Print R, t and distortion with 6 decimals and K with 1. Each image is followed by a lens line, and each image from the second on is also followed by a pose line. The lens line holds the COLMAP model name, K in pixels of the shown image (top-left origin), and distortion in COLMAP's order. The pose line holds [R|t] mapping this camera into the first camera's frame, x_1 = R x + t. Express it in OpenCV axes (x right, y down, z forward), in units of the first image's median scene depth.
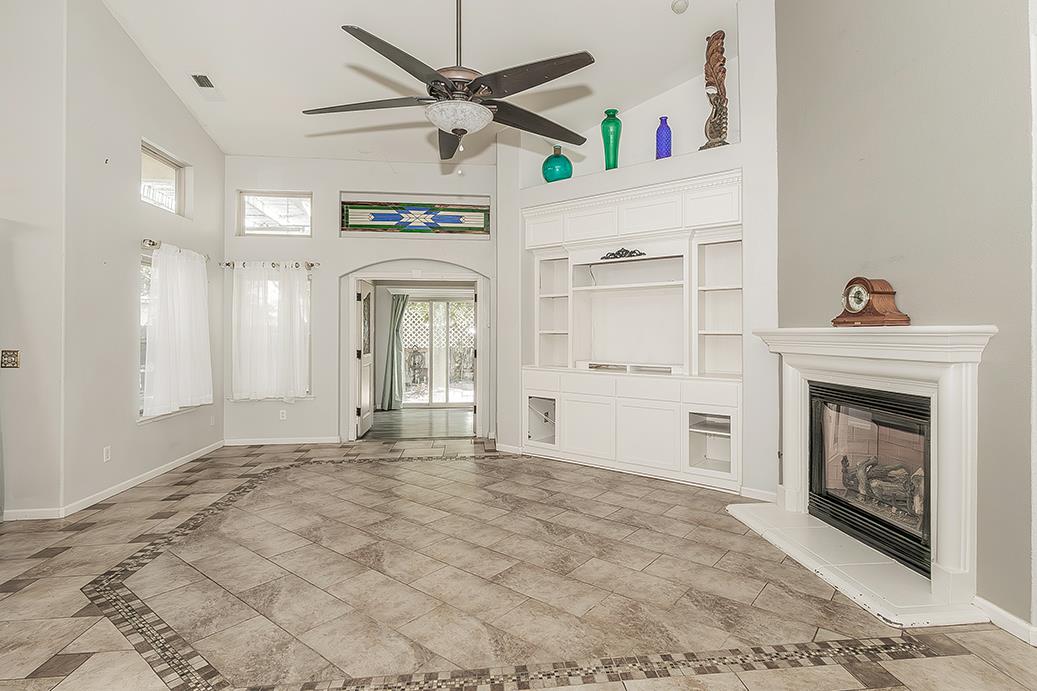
lens RADIAL K [[529.0, 0, 543.8], [0, 529.0, 328.6], [0, 0, 1]] dist [0.005410, -0.000437]
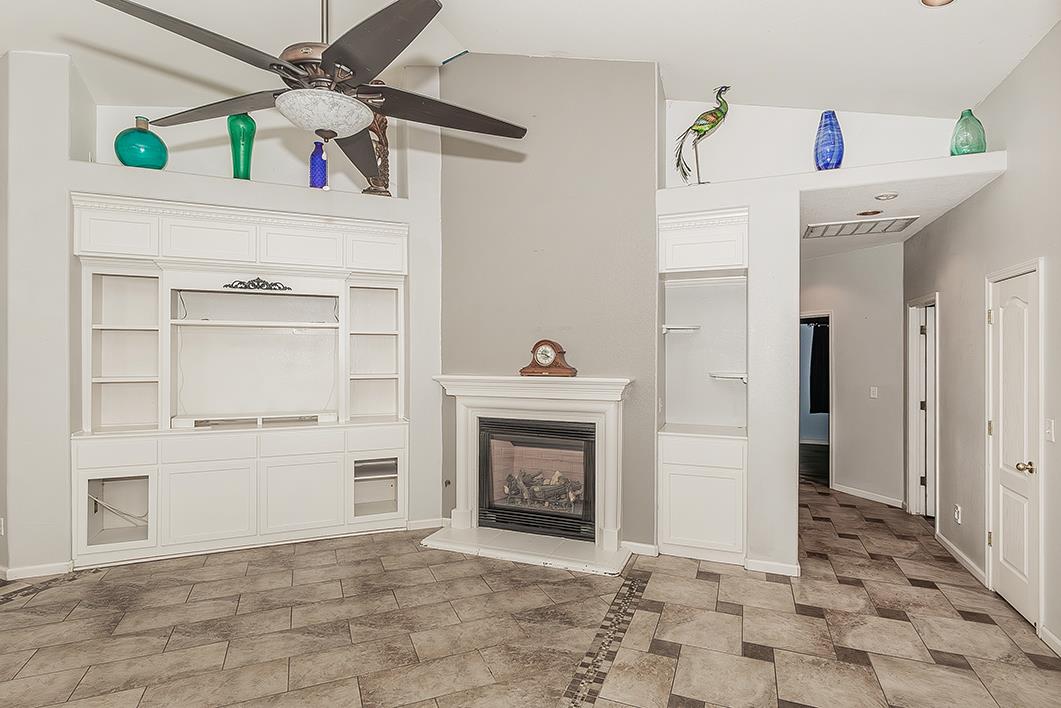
lens RADIAL K [[533.8, 0, 530.5], [0, 533.8, 354.0], [0, 0, 1]] dist [-0.001196, -0.000204]
pose [[0.489433, 0.000291, 0.872041, -0.419740], [-0.007932, 0.999960, 0.004118, -0.044219], [-0.872005, -0.008932, 0.489416, 0.243895]]
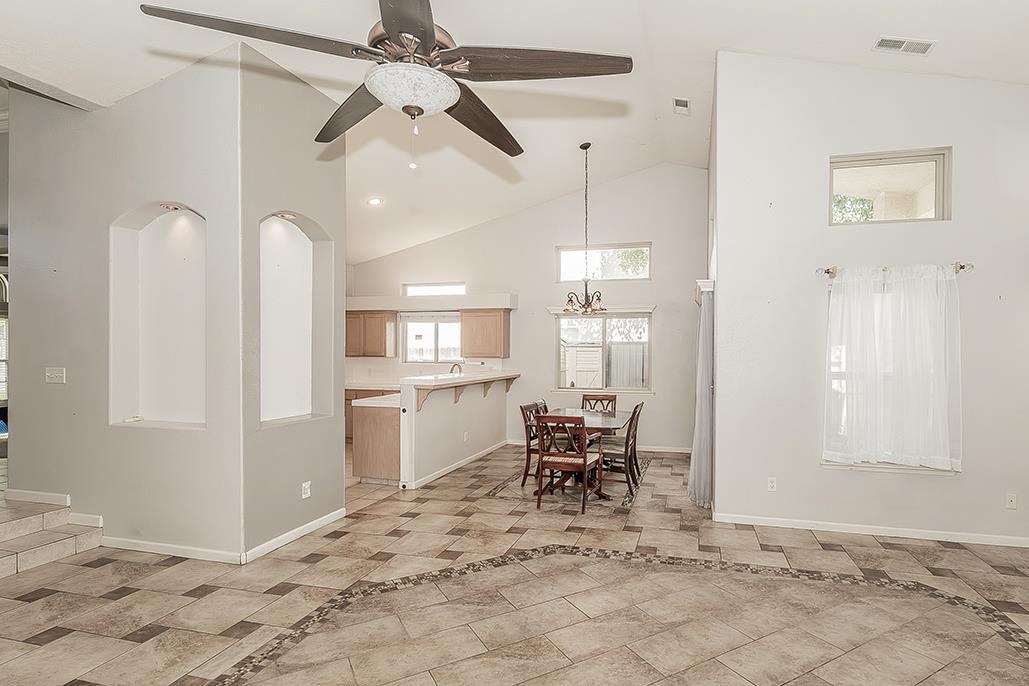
lens RADIAL K [[531.3, 0, 558.6], [0, 531.3, 356.2], [0, 0, 1]] dist [0.001794, 0.000092]
pose [[-0.373213, 0.007859, -0.927712, 0.283358], [0.002564, 0.999969, 0.007440, -0.024180], [0.927742, 0.000397, -0.373221, 0.920047]]
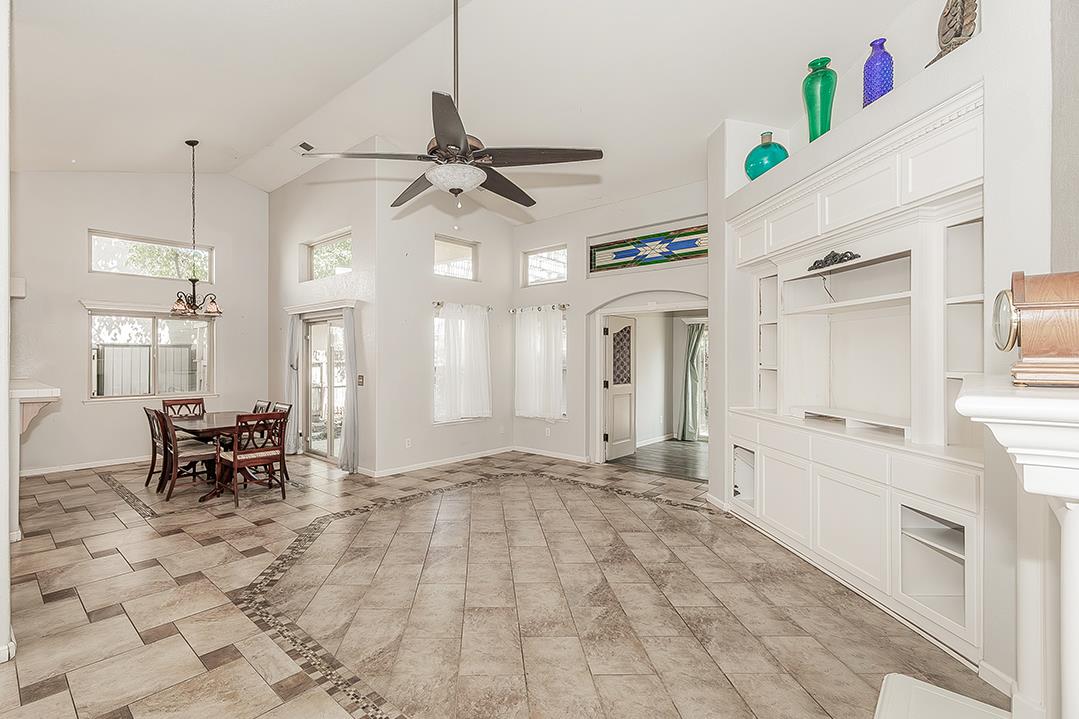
lens RADIAL K [[500.8, 0, 492.3], [0, 500.8, 353.4], [0, 0, 1]] dist [0.012024, -0.000099]
pose [[0.622103, -0.005212, -0.782918, 0.442266], [0.005468, 0.999982, -0.002313, -0.019811], [0.782917, -0.002842, 0.622120, 0.257880]]
